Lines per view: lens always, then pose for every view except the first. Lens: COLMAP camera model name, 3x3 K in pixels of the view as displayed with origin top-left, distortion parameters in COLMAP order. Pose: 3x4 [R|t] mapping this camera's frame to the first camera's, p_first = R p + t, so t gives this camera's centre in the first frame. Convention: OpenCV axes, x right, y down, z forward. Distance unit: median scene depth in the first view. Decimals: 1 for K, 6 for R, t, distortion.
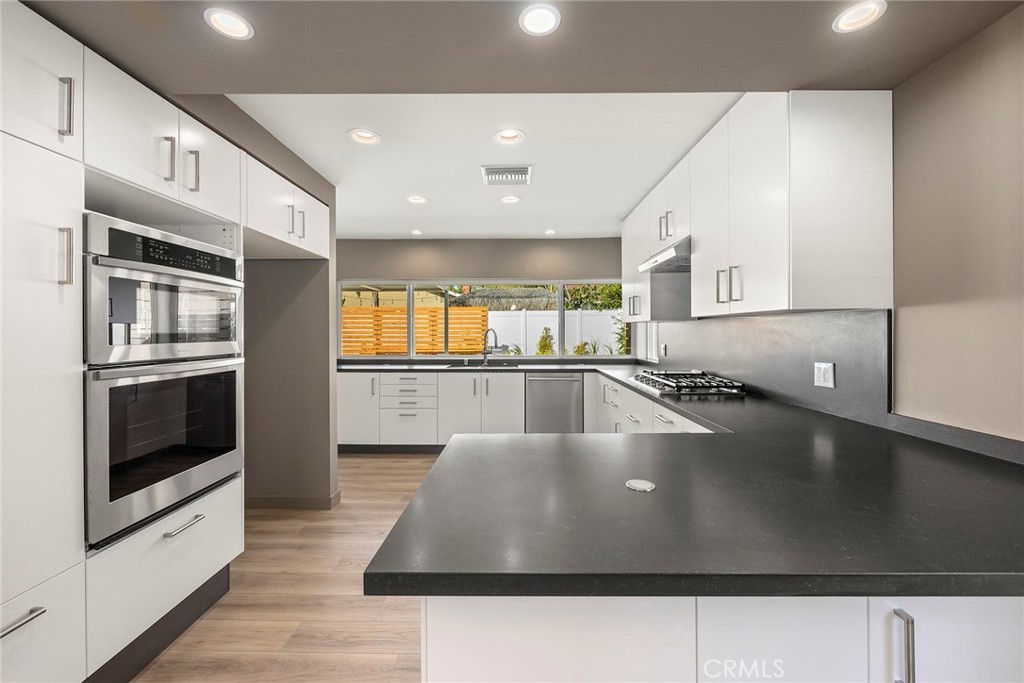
lens RADIAL K [[417.5, 0, 511.8], [0, 417.5, 330.2], [0, 0, 1]] dist [0.000225, 0.000165]
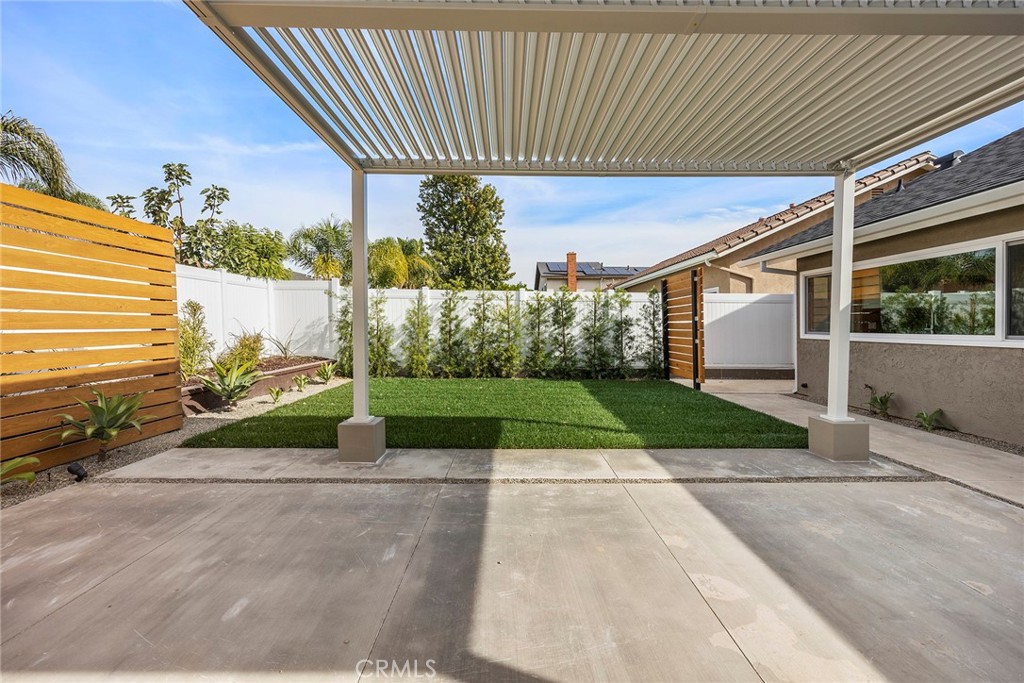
lens RADIAL K [[417.5, 0, 511.8], [0, 417.5, 330.2], [0, 0, 1]] dist [0.000225, 0.000165]
pose [[-0.013229, -0.007092, 0.999887, -0.391857], [-0.008632, 0.999938, 0.006978, 0.019022], [-0.999875, -0.008538, -0.013289, 0.733380]]
